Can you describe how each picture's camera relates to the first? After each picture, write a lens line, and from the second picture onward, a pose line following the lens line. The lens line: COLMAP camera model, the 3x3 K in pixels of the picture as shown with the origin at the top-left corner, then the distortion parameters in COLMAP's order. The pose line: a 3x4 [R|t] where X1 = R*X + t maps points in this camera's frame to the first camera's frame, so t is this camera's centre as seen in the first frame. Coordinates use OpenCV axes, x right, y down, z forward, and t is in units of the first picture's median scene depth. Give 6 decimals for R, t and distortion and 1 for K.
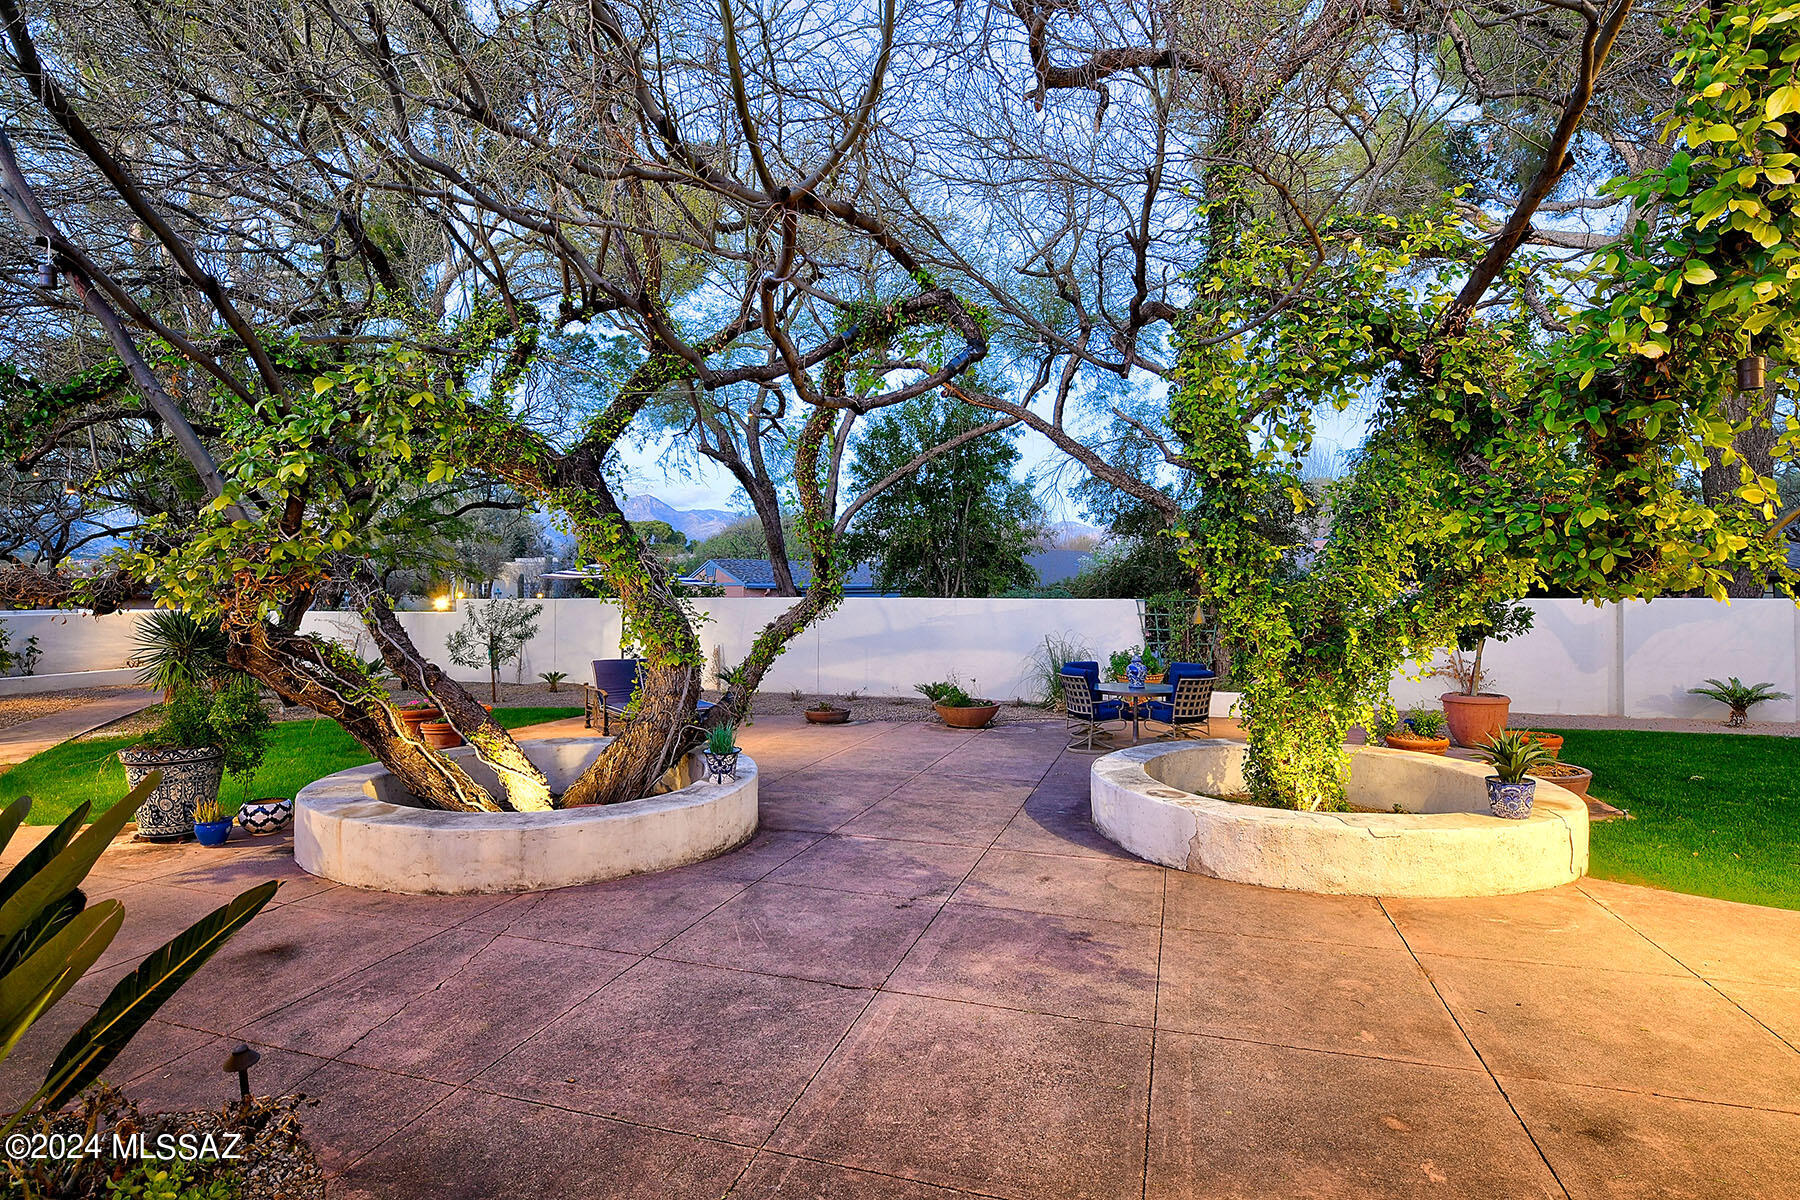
lens RADIAL K [[916.5, 0, 900.5], [0, 916.5, 593.8], [0, 0, 1]] dist [-0.000178, -0.000079]
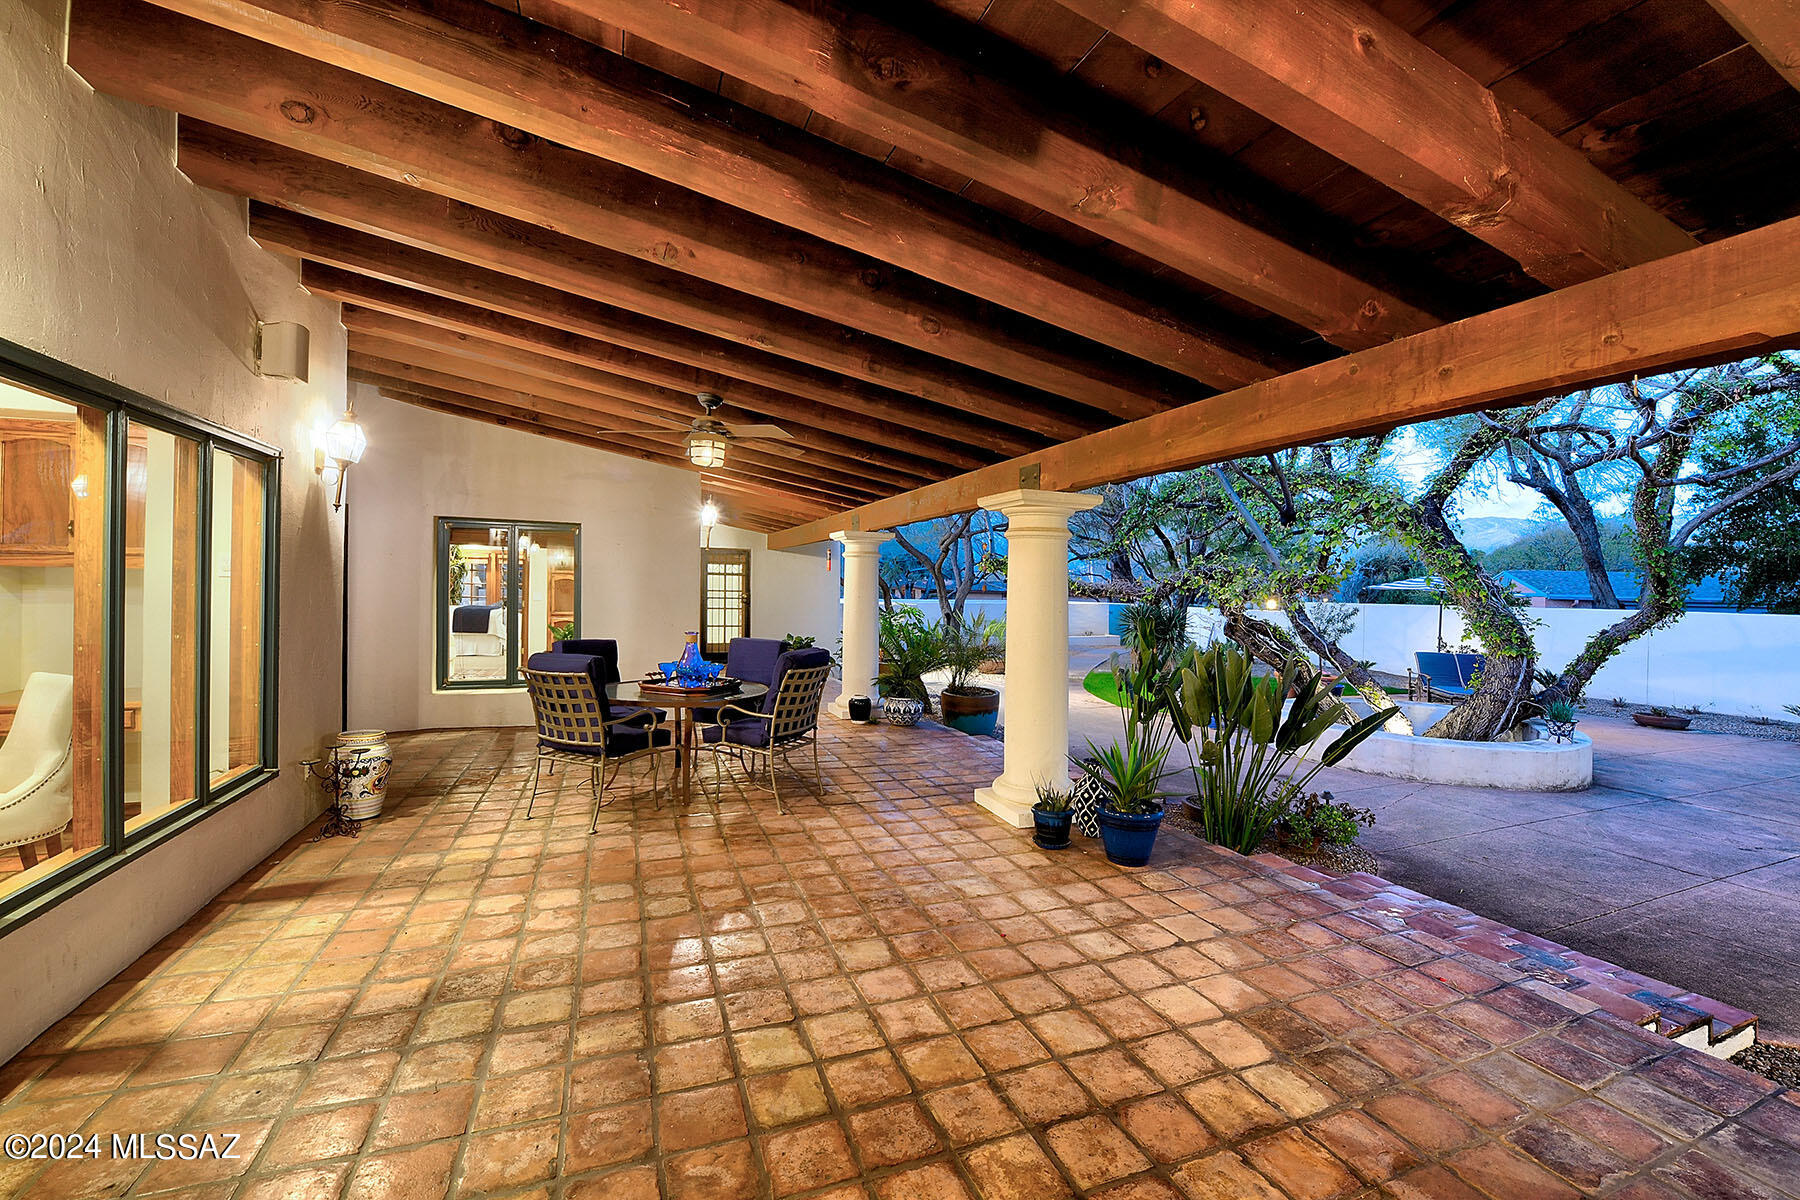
lens RADIAL K [[729.6, 0, 910.4], [0, 729.6, 575.6], [0, 0, 1]] dist [-0.023464, -0.000159]
pose [[0.630865, 0.003118, -0.775887, 0.014711], [-0.025629, 0.999530, -0.016822, -0.000991], [0.775470, 0.030498, 0.630648, -0.319242]]
